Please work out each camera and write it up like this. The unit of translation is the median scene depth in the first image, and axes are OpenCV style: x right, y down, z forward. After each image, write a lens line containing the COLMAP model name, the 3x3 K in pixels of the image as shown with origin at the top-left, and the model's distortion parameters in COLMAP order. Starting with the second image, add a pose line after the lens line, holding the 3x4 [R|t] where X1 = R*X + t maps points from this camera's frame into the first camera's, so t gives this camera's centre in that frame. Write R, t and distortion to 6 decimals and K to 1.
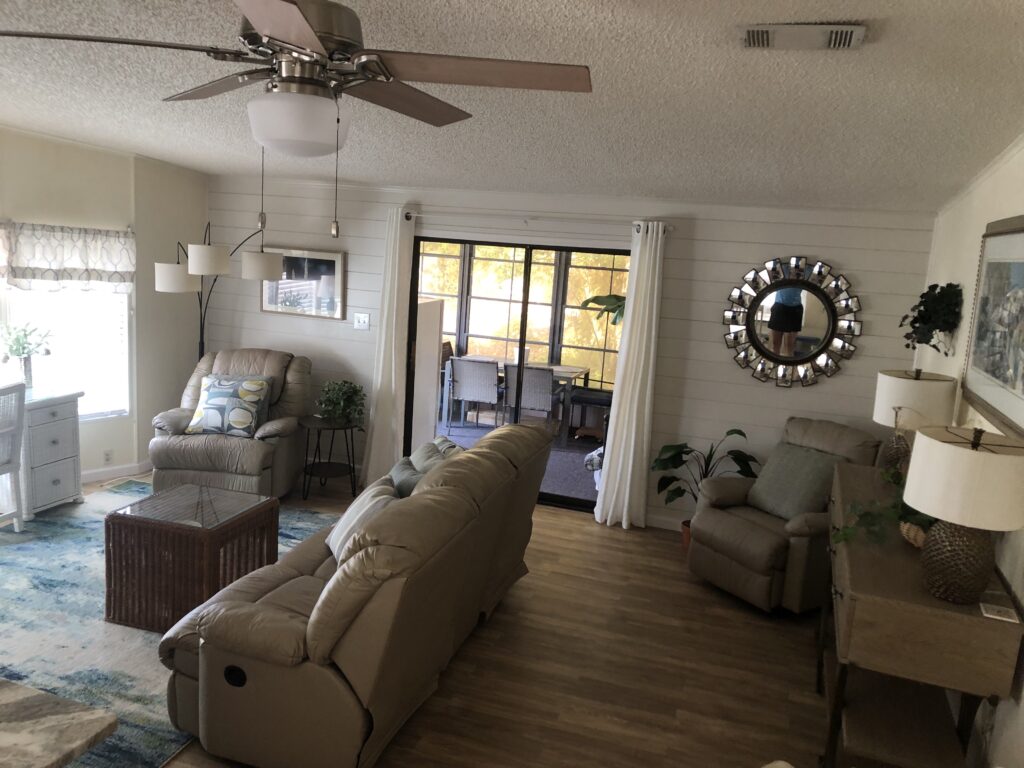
lens RADIAL K [[842.3, 0, 504.4], [0, 842.3, 382.8], [0, 0, 1]] dist [0.028276, -0.003309]
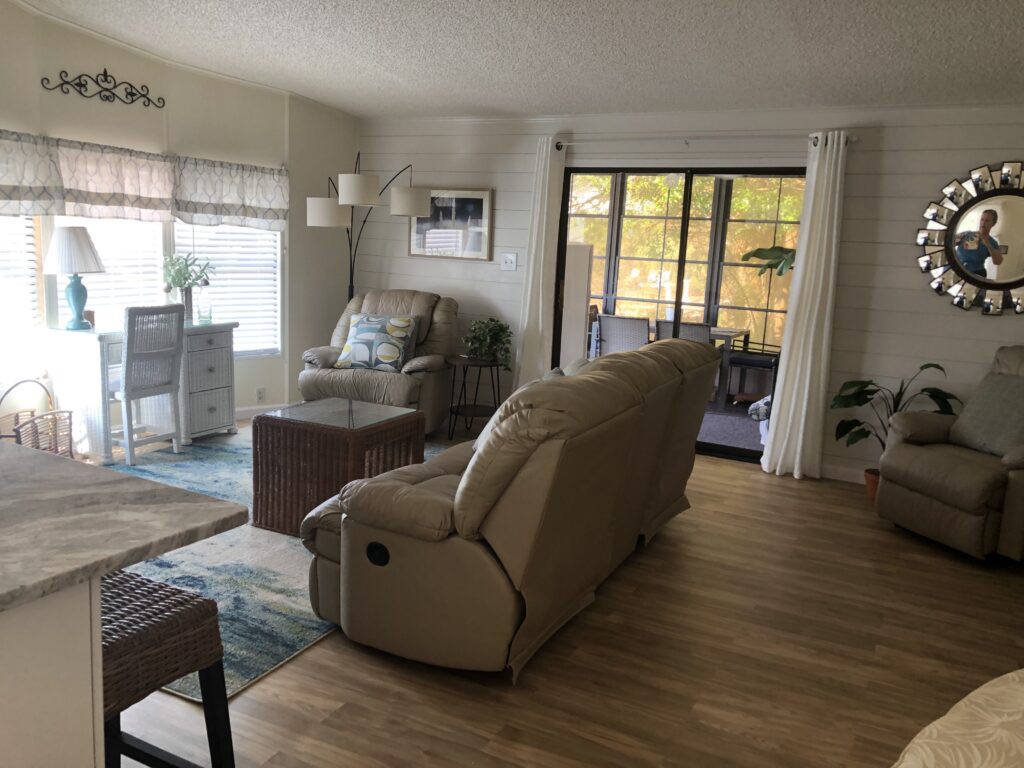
lens RADIAL K [[842.3, 0, 504.4], [0, 842.3, 382.8], [0, 0, 1]] dist [0.028276, -0.003309]
pose [[0.986069, 0.006815, -0.166196, -0.016637], [-0.009358, 0.999851, -0.014522, 0.093555], [0.166072, 0.015875, 0.985986, 0.061904]]
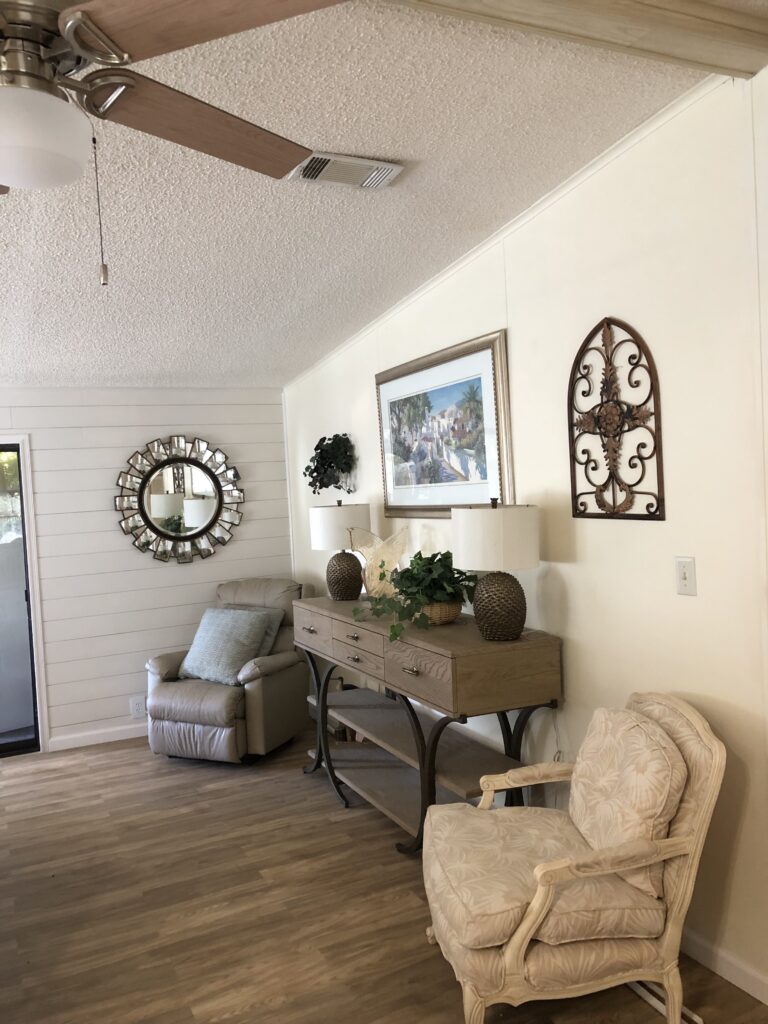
lens RADIAL K [[842.3, 0, 400.5], [0, 842.3, 512.9], [0, 0, 1]] dist [0.028276, -0.003309]
pose [[0.694400, -0.126211, 0.708435, -0.207427], [0.220352, 0.974500, -0.042375, 0.047446], [-0.685021, 0.185531, 0.704503, 0.101682]]
